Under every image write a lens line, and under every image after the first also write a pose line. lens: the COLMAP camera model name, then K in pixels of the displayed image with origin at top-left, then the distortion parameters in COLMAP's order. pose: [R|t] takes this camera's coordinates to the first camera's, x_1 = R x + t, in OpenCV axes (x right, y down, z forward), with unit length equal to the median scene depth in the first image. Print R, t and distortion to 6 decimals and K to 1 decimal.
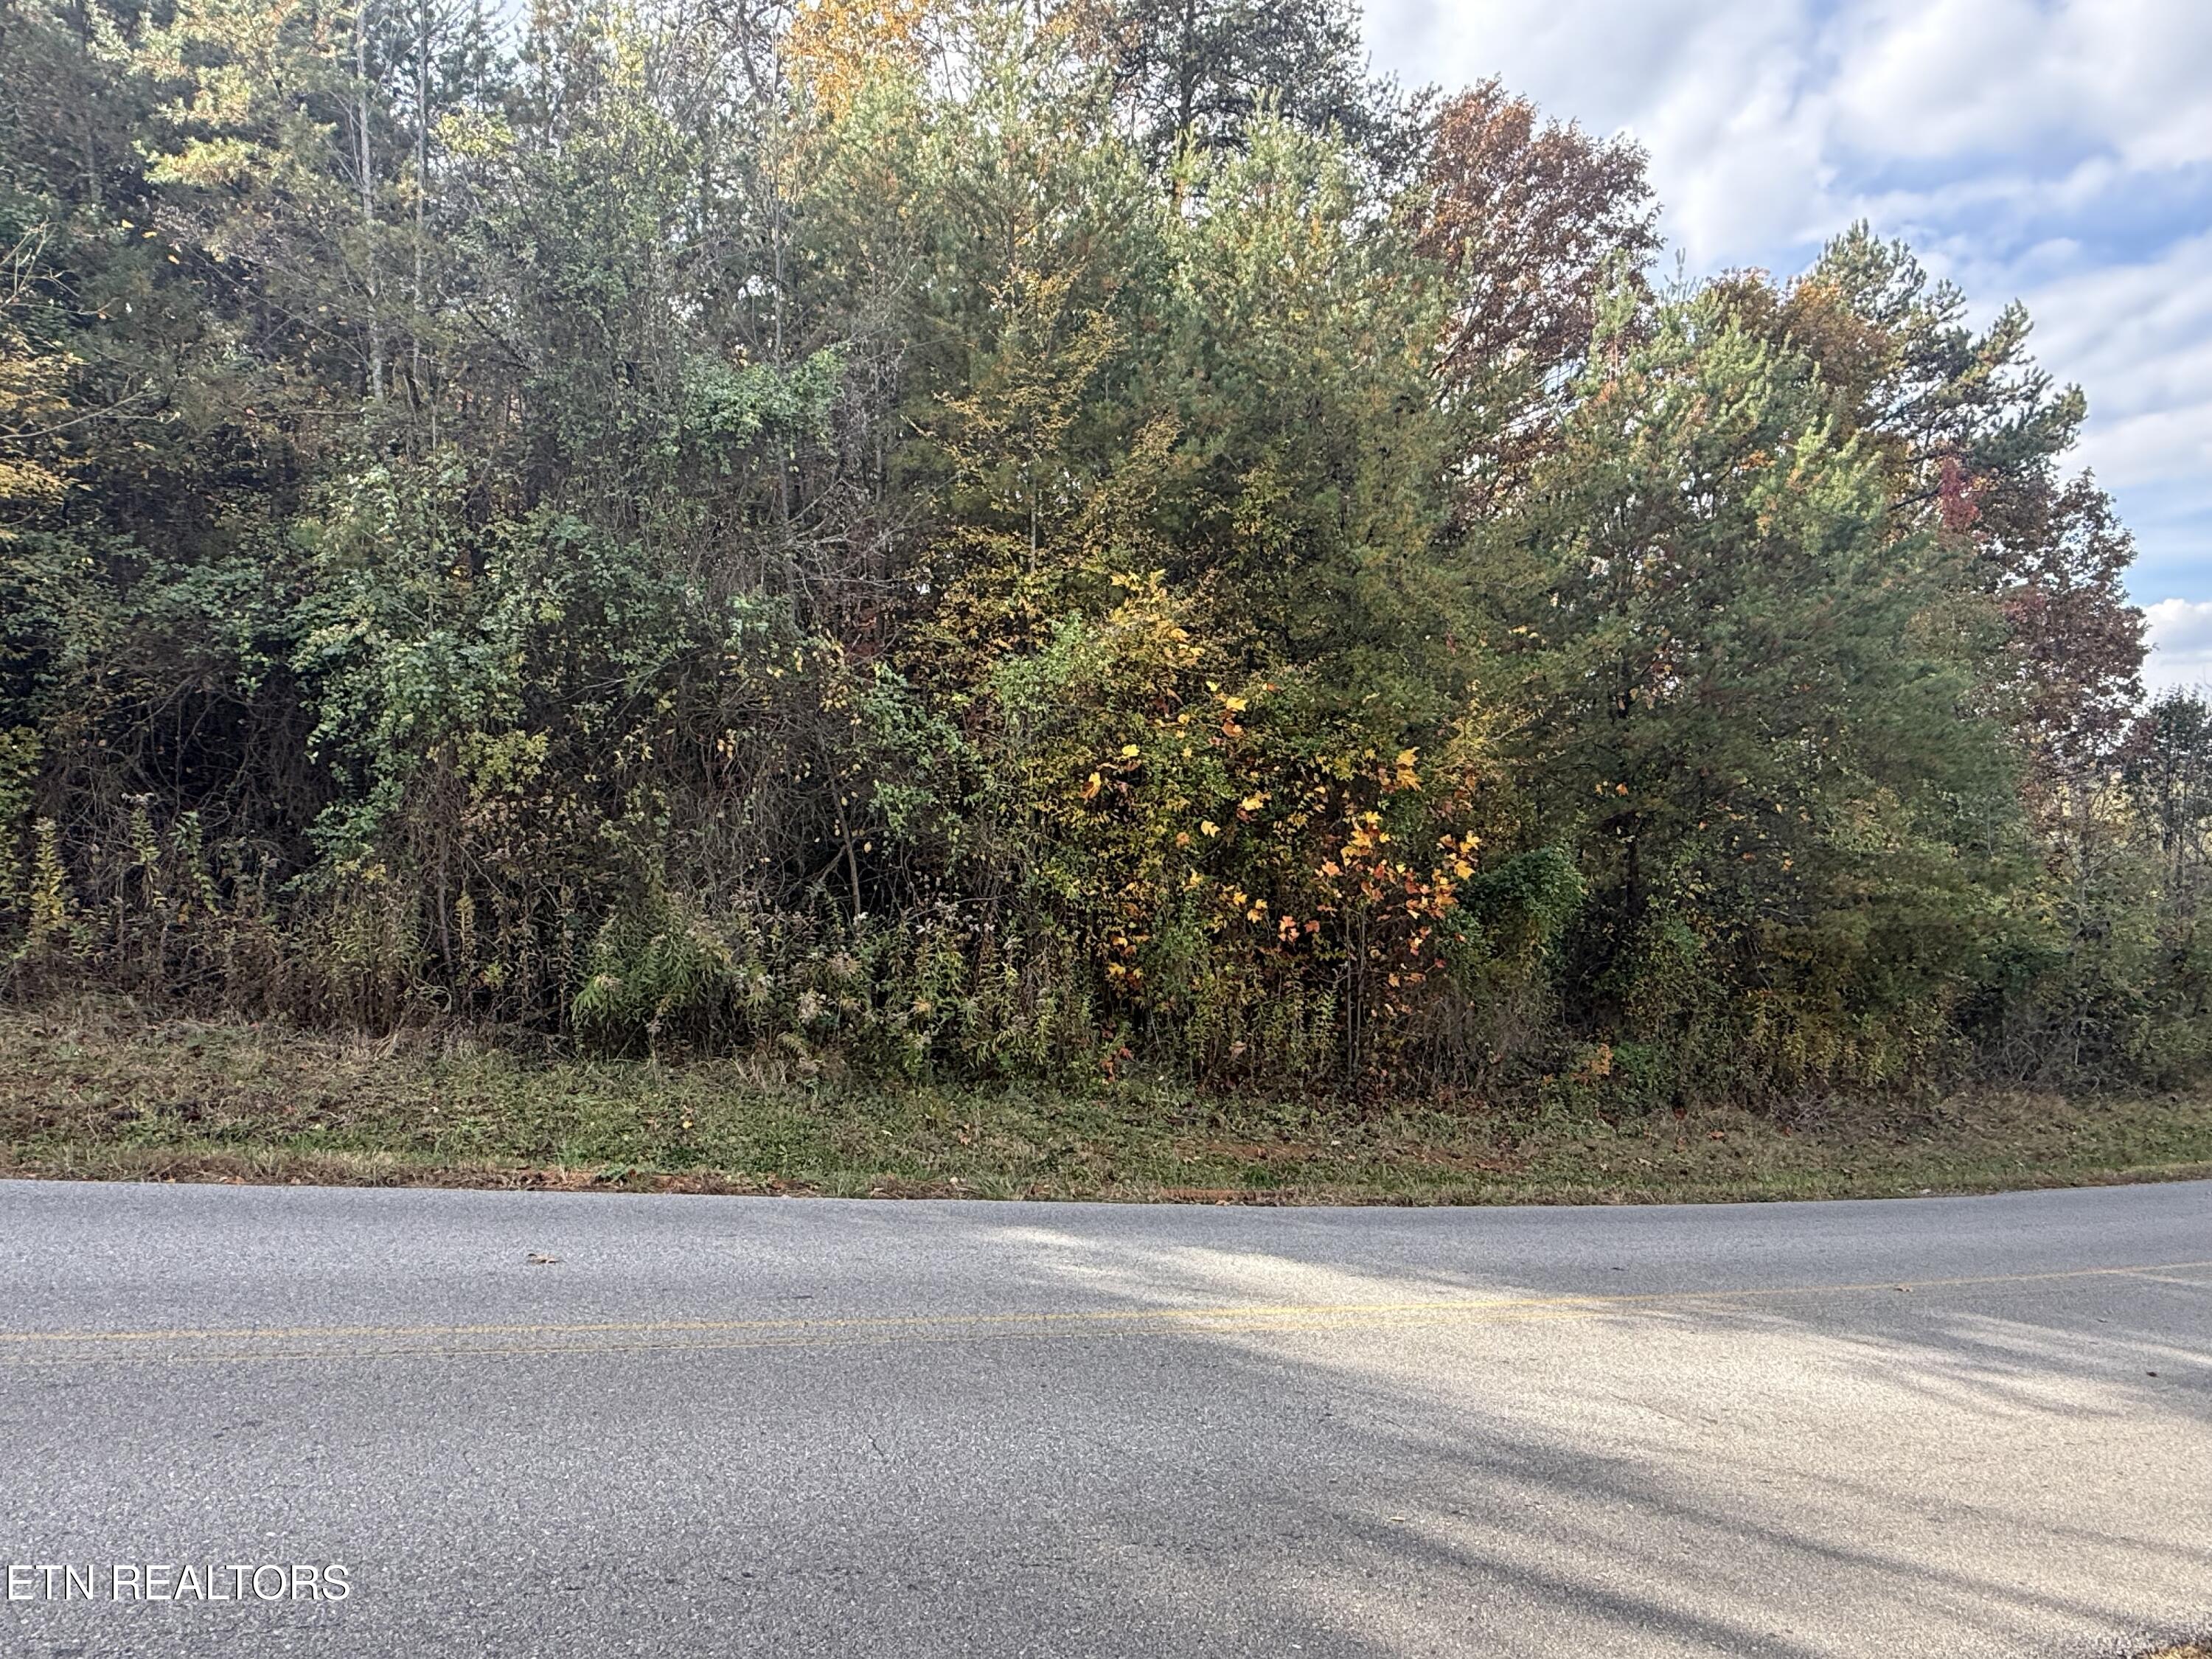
lens RADIAL K [[1302.4, 0, 1102.4], [0, 1302.4, 836.2], [0, 0, 1]] dist [0.000130, 0.000775]
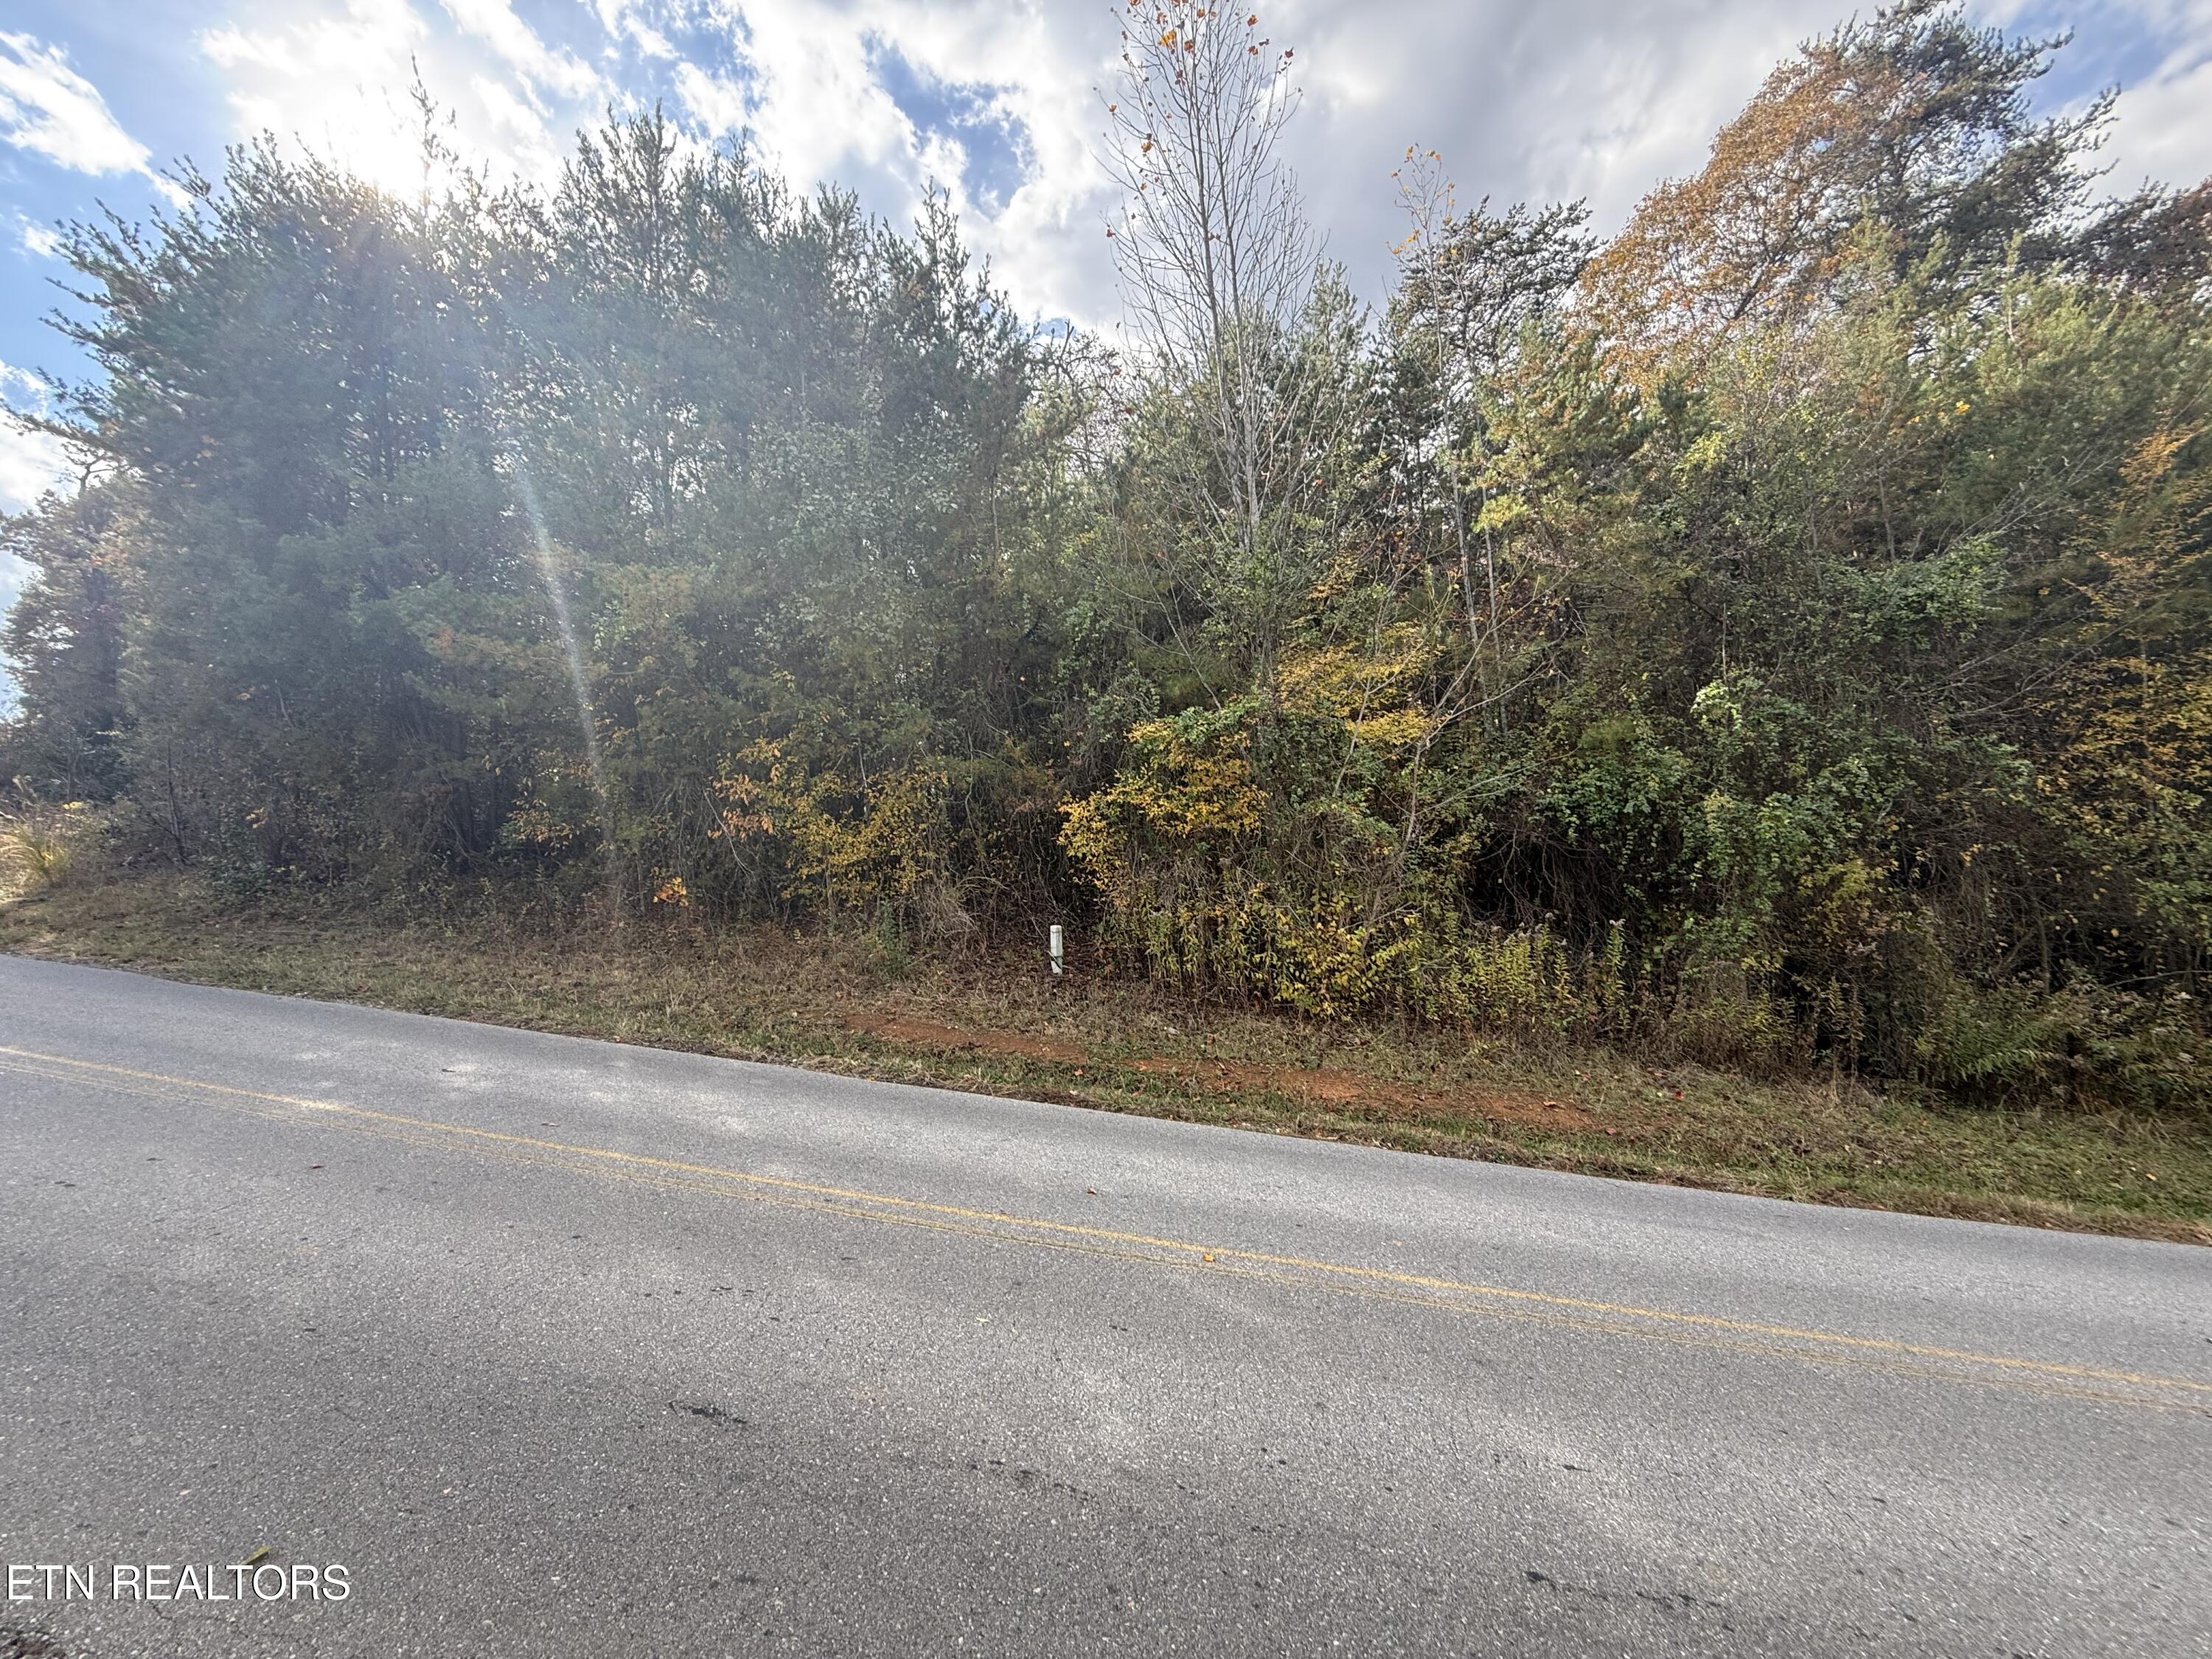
lens RADIAL K [[882.0, 0, 1094.5], [0, 882.0, 825.8], [0, 0, 1]] dist [-0.000868, 0.000493]
pose [[0.883639, -0.073085, -0.462430, -0.635378], [0.047703, 0.996655, -0.066362, -0.081659], [0.465733, 0.036581, 0.884169, -0.172448]]
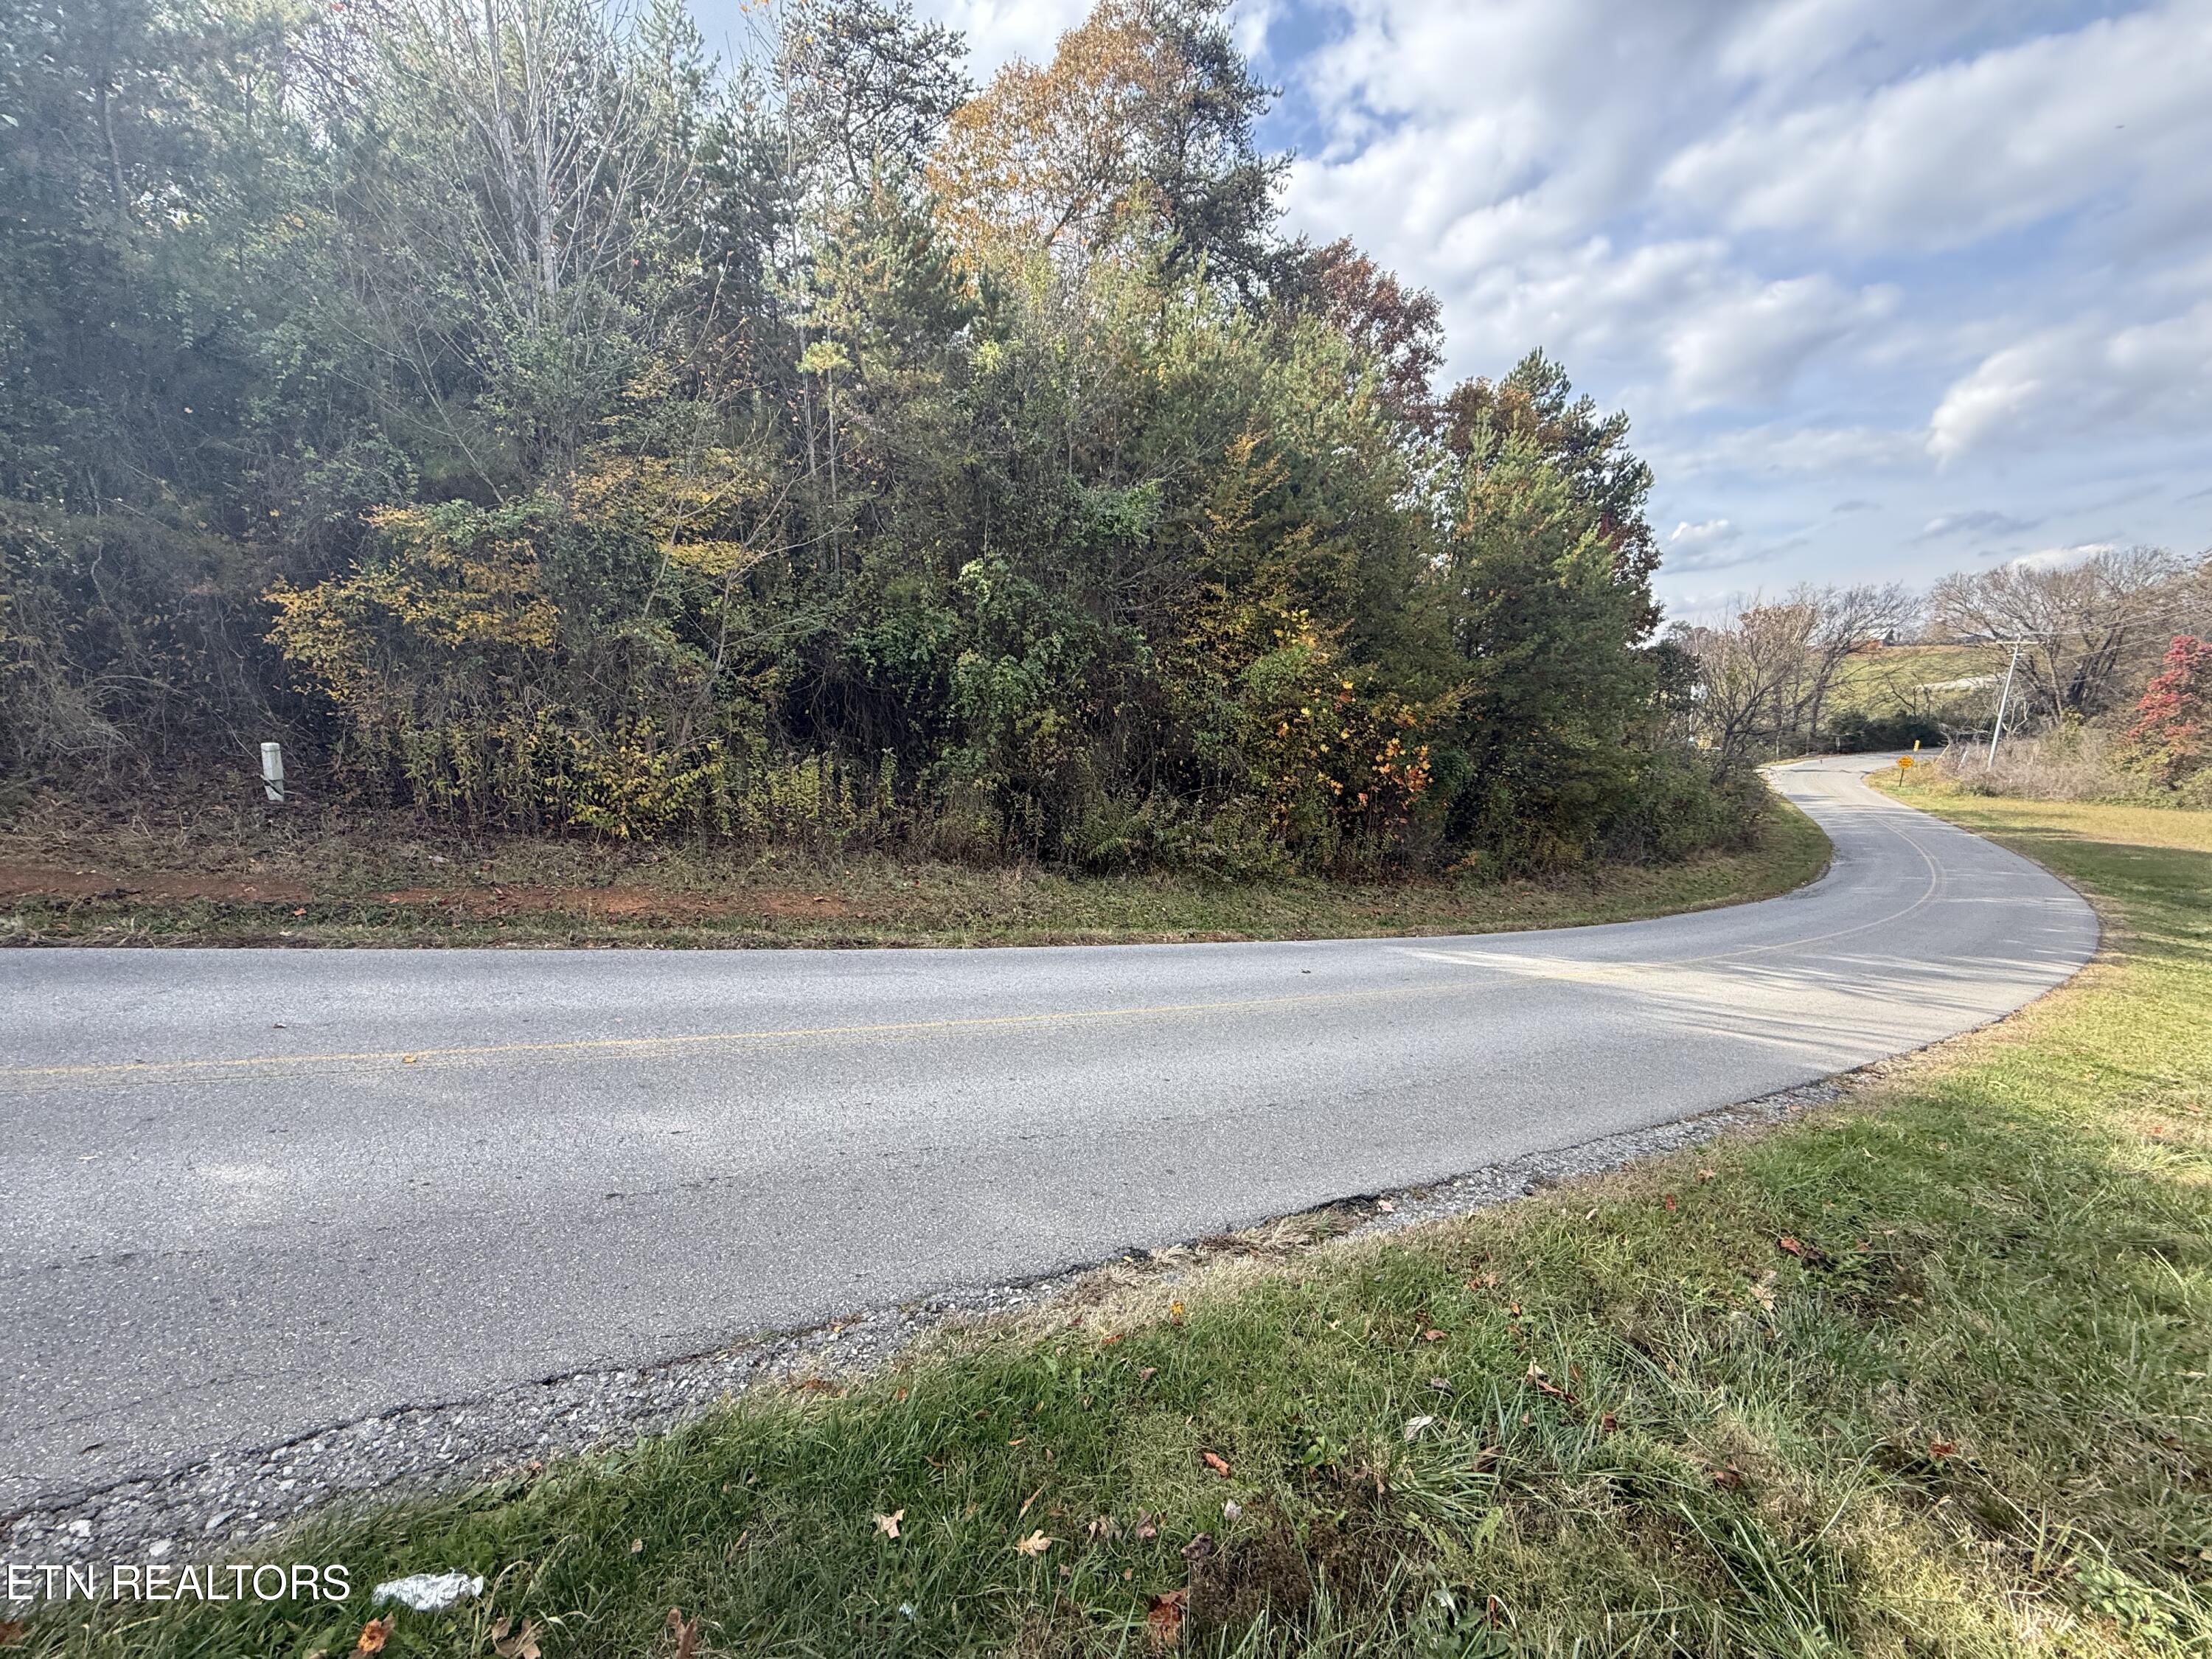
lens RADIAL K [[882.0, 0, 1100.0], [0, 882.0, 826.0], [0, 0, 1]] dist [-0.000868, 0.000493]
pose [[0.983185, -0.014933, 0.182001, -0.537483], [-0.013242, 0.988197, 0.152616, -0.096183], [-0.182131, -0.152460, 0.971383, -0.252392]]
